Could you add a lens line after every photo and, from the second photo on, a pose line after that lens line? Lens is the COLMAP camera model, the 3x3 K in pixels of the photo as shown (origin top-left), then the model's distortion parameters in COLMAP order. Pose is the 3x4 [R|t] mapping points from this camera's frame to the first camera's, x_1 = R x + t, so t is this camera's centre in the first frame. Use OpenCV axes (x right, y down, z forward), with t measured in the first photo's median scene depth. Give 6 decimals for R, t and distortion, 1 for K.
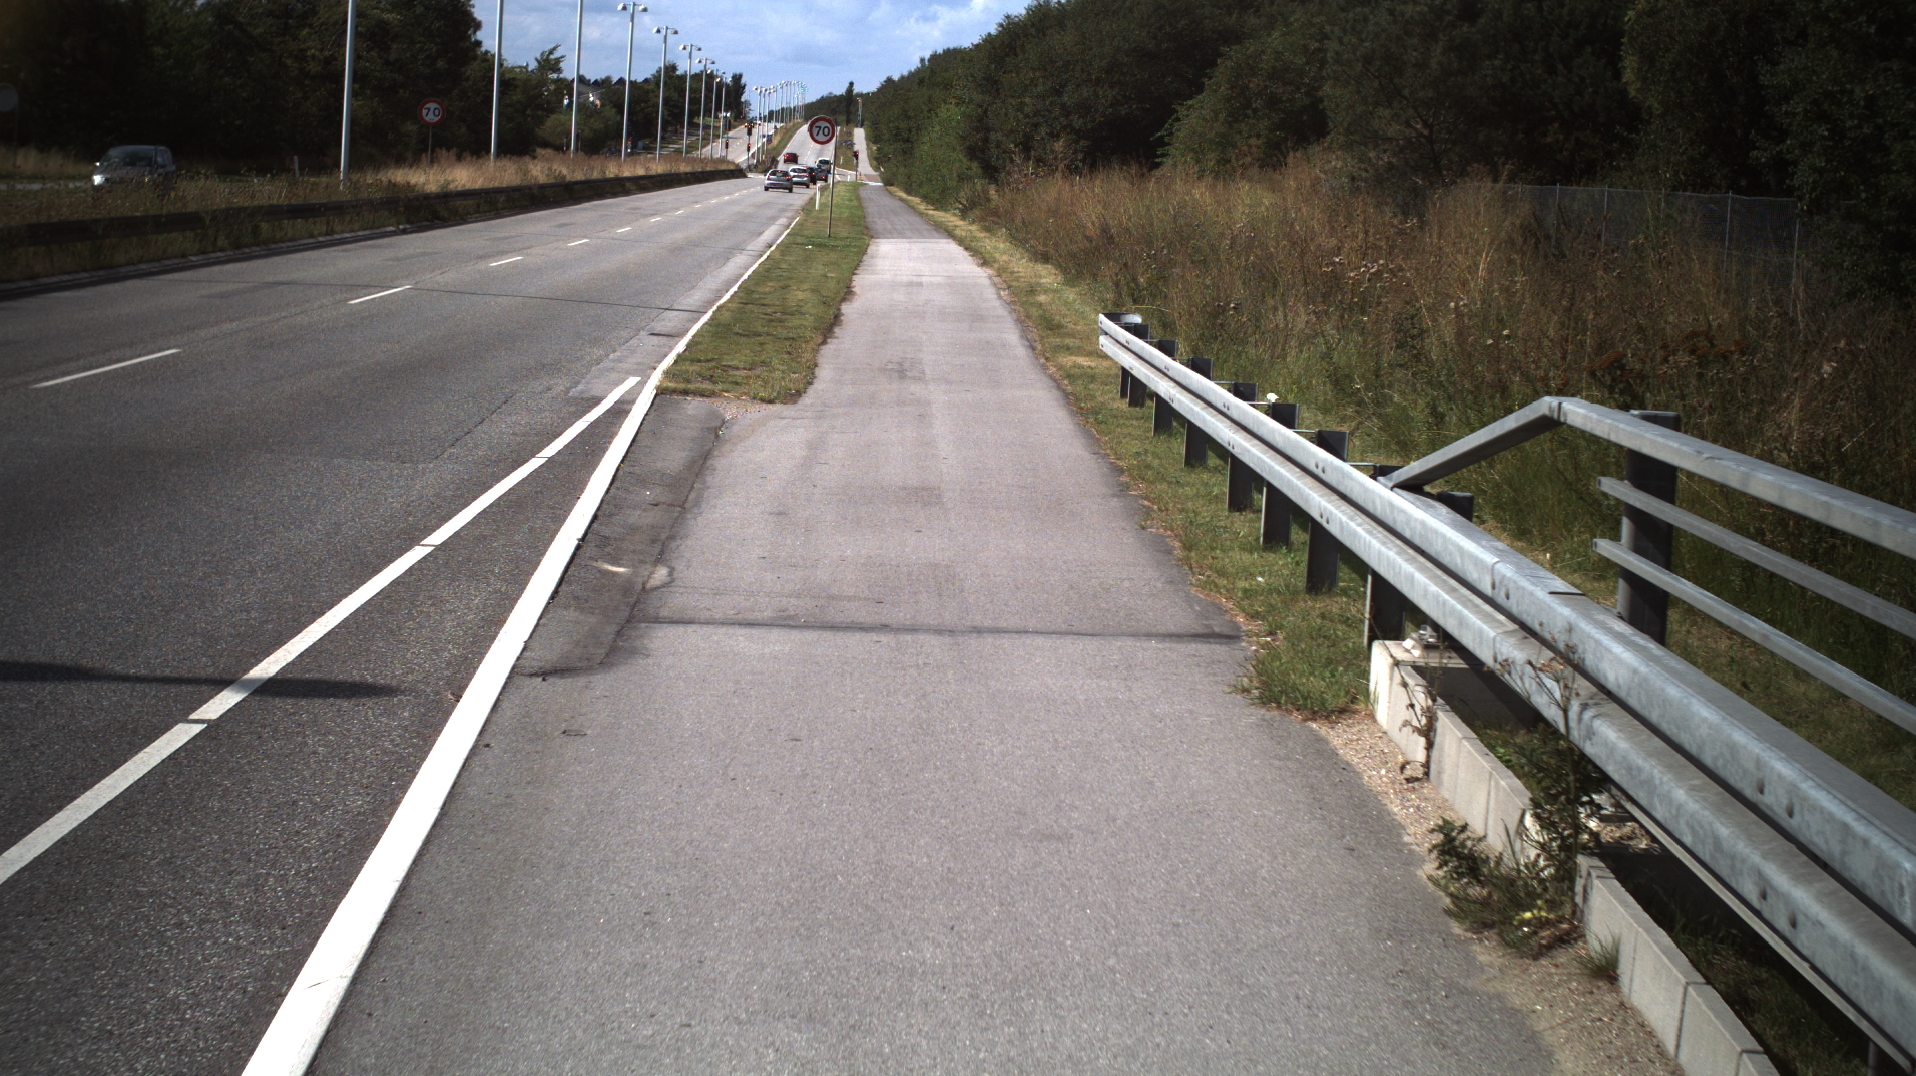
lens RADIAL K [[3332.1, 0, 962.6], [0, 3332.1, 544.5], [0, 0, 1]] dist [-0.246993, 0.000000]
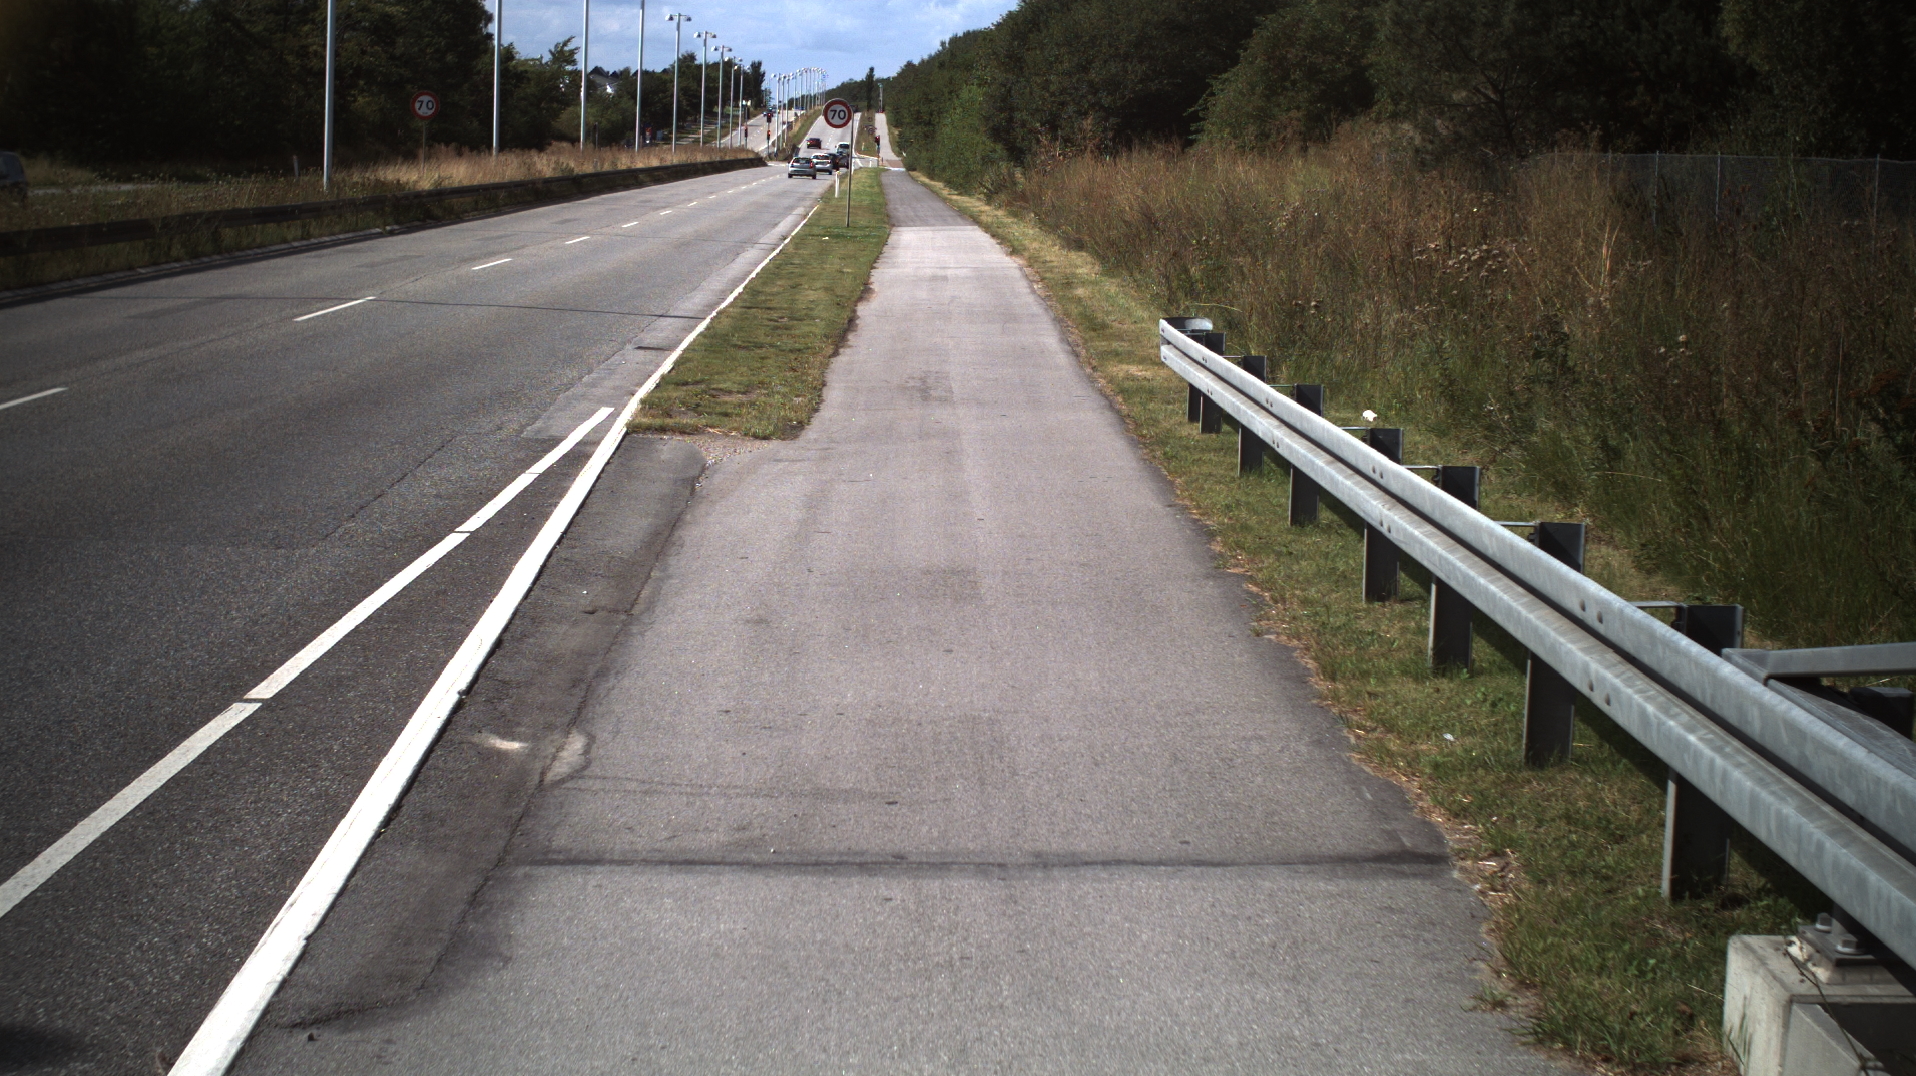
lens RADIAL K [[3332.1, 0, 952.3], [0, 3332.1, 542.4], [0, 0, 1]] dist [-0.246993, 0.000000]
pose [[0.999636, -0.023773, -0.012727, -0.000465], [0.023827, 0.999708, 0.004118, -0.005368], [0.012625, -0.004420, 0.999911, 0.049316]]
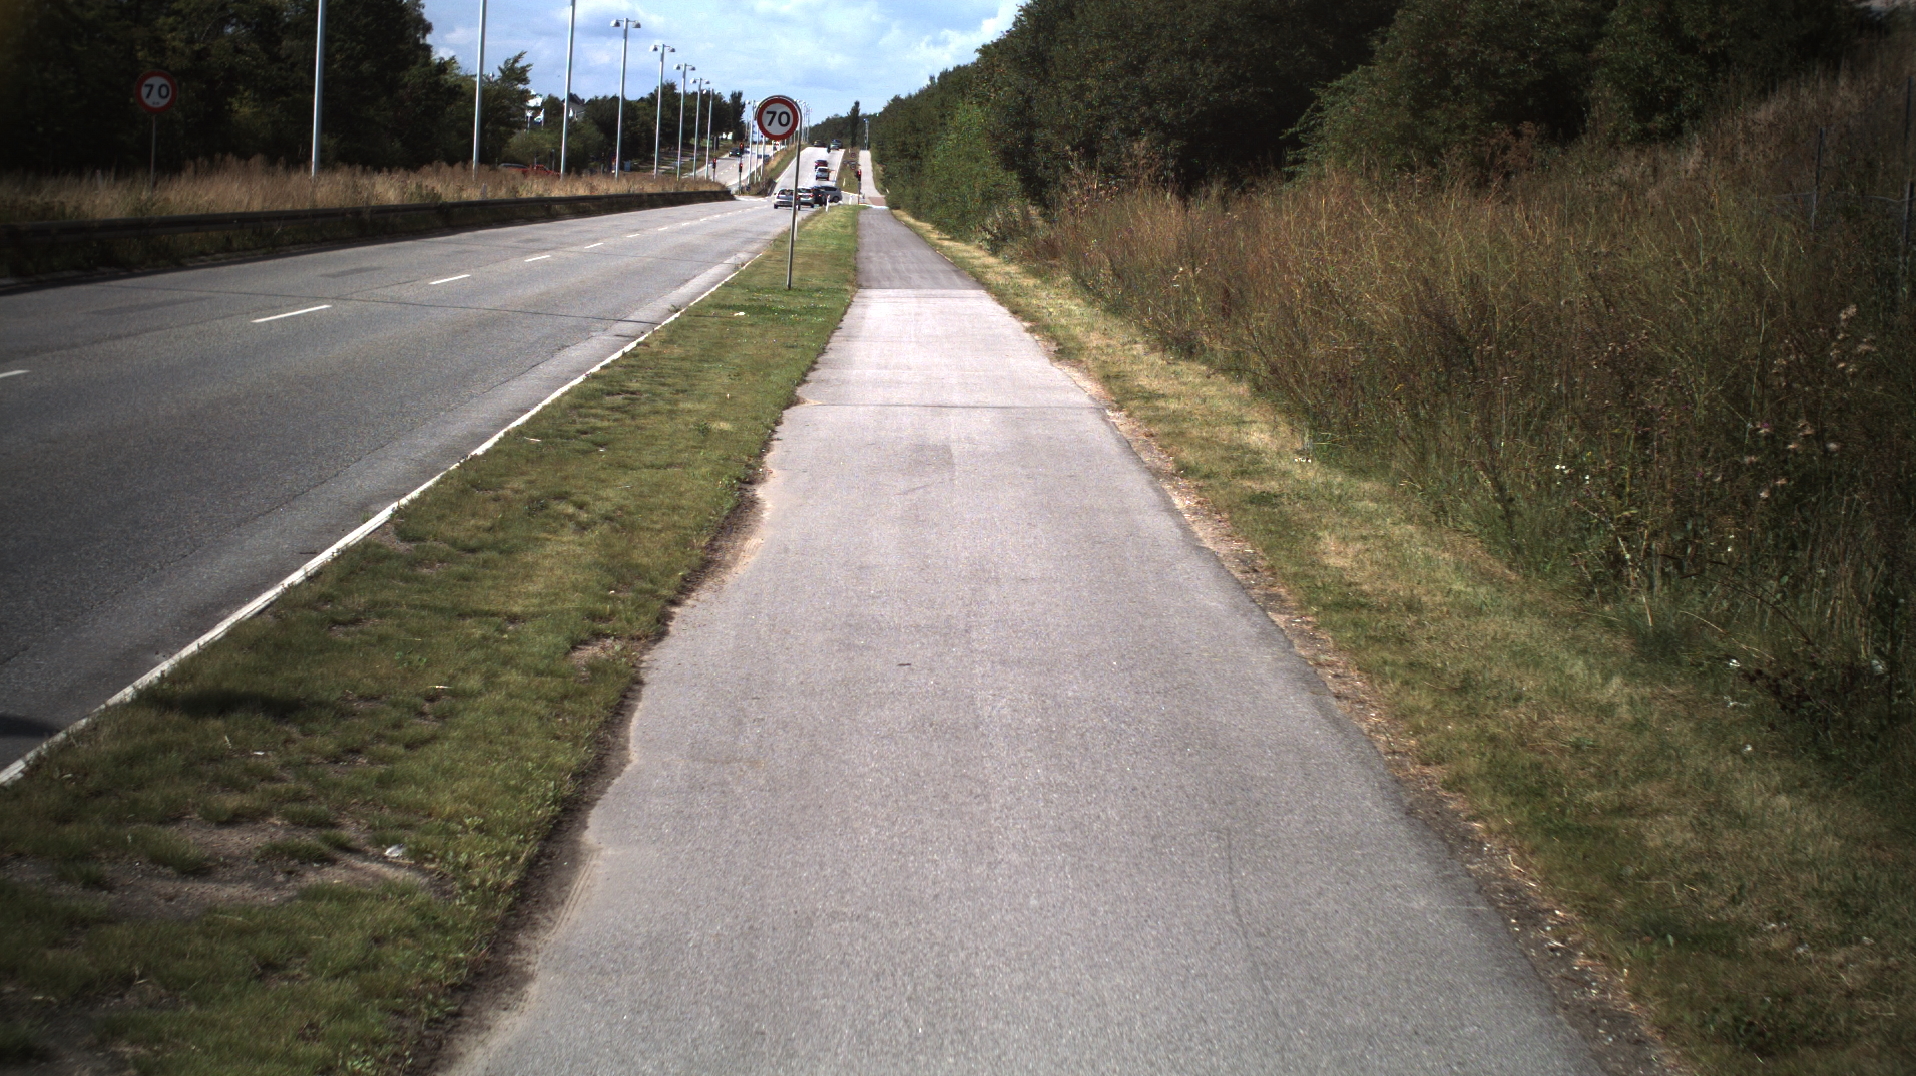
lens RADIAL K [[3332.1, 0, 964.1], [0, 3332.1, 535.8], [0, 0, 1]] dist [-0.246993, 0.000000]
pose [[0.999998, -0.000622, -0.002127, -0.005459], [0.000601, 0.999950, -0.009965, -0.036503], [0.002133, 0.009964, 0.999948, 0.344045]]
